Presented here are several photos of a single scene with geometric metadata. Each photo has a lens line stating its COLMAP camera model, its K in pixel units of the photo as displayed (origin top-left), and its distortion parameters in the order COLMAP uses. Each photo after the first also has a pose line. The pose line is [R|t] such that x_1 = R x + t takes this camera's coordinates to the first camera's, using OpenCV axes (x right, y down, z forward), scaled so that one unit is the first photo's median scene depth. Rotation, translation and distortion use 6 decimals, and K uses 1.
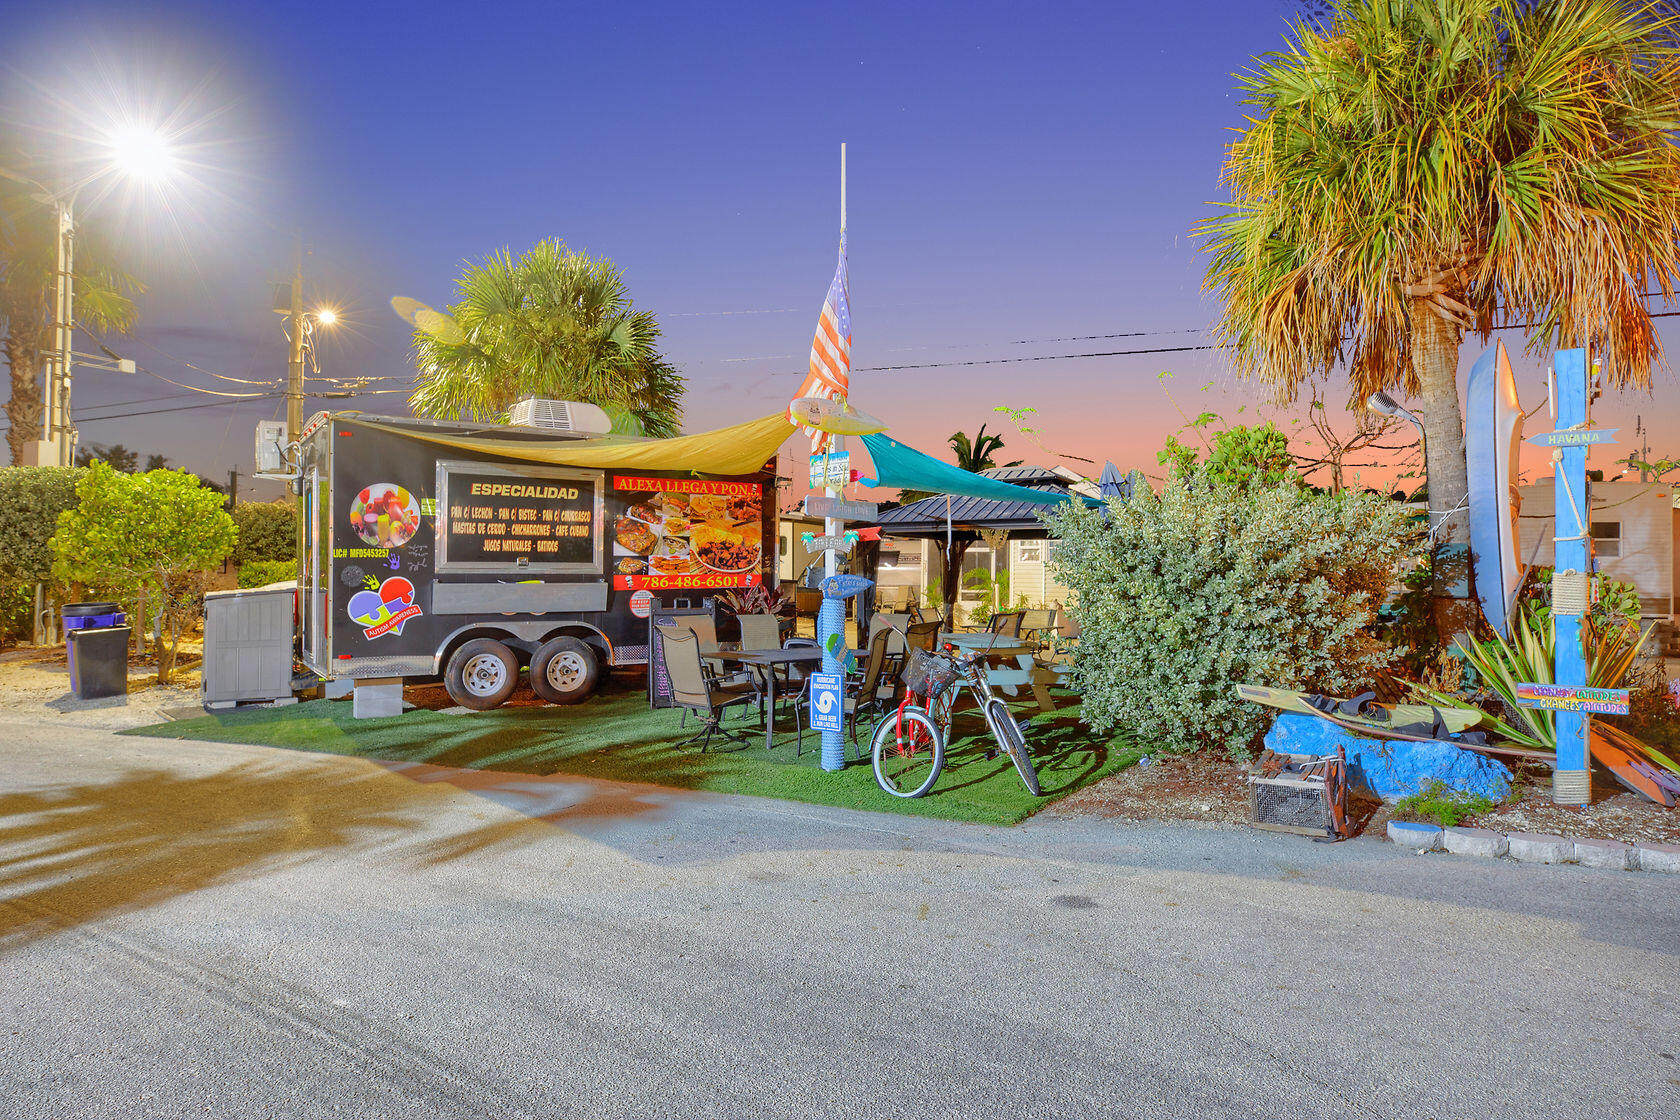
lens RADIAL K [[885.2, 0, 802.6], [0, 885.2, 566.2], [0, 0, 1]] dist [-0.003529, -0.001489]
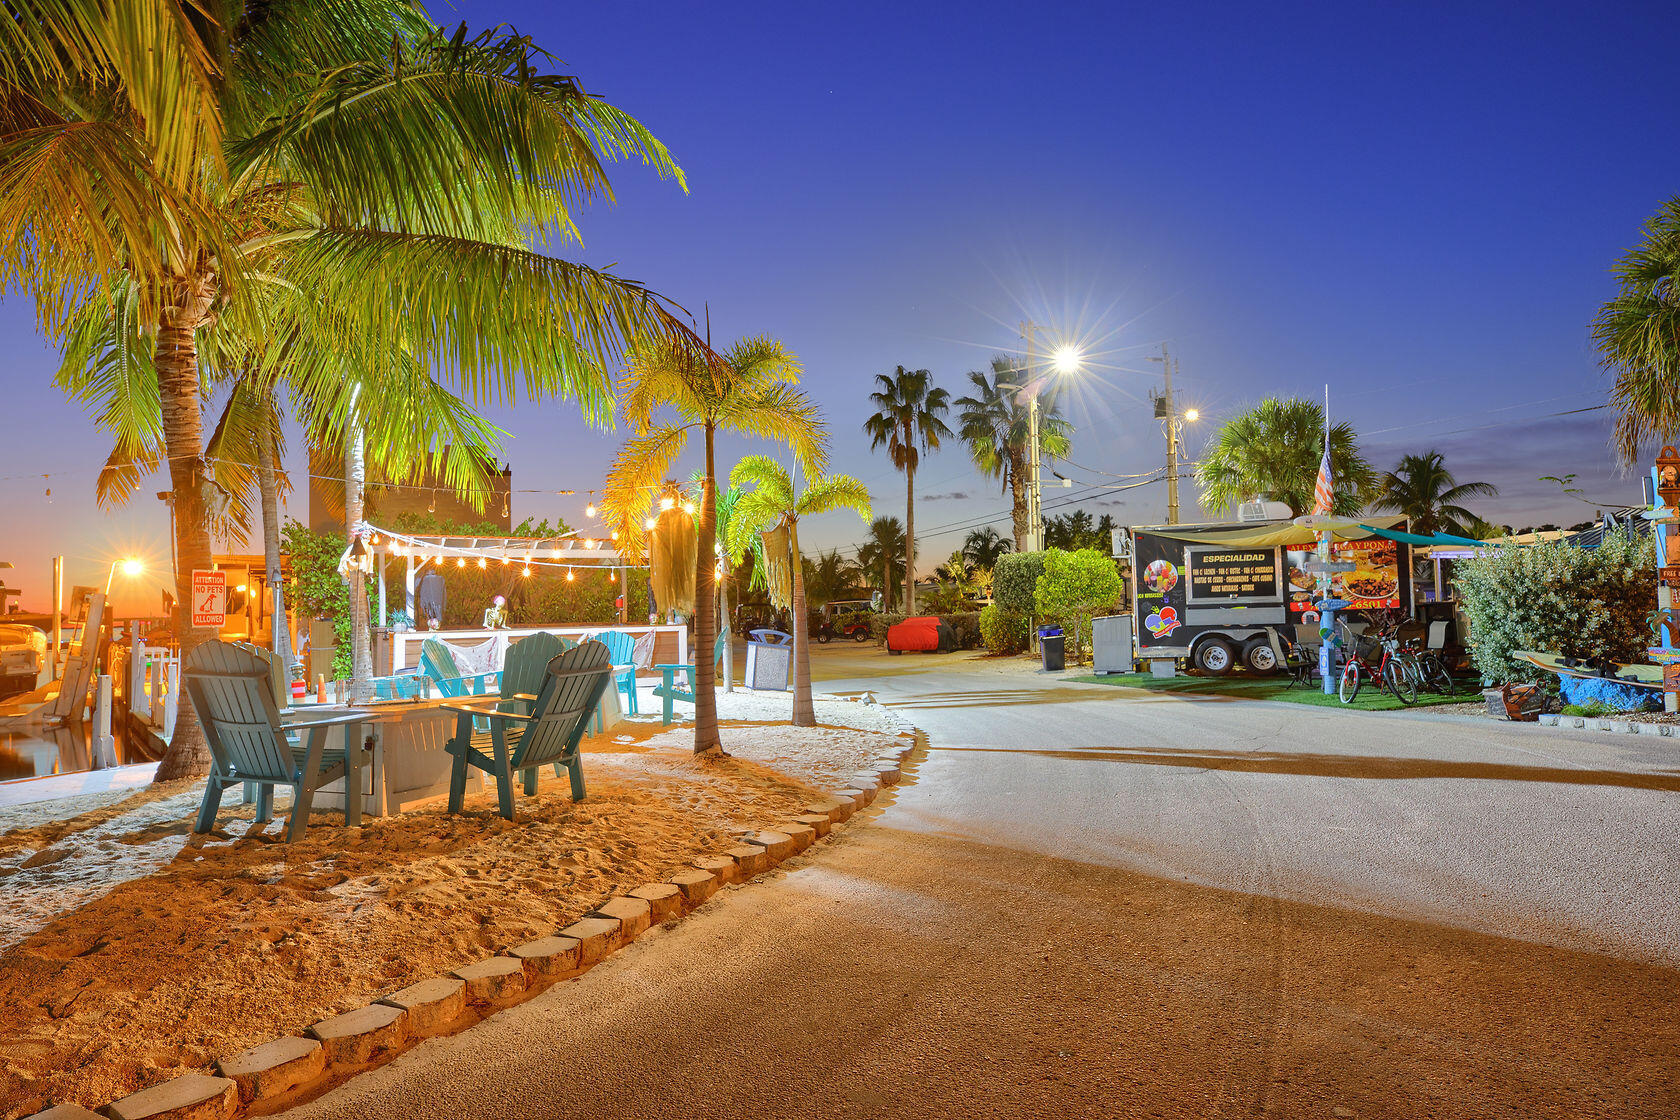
lens RADIAL K [[885.2, 0, 802.6], [0, 885.2, 566.2], [0, 0, 1]] dist [-0.003529, -0.001489]
pose [[0.565450, -0.063176, -0.822359, 0.679241], [0.030720, 0.997983, -0.055545, 0.005890], [0.824210, 0.006145, 0.566251, -0.760009]]
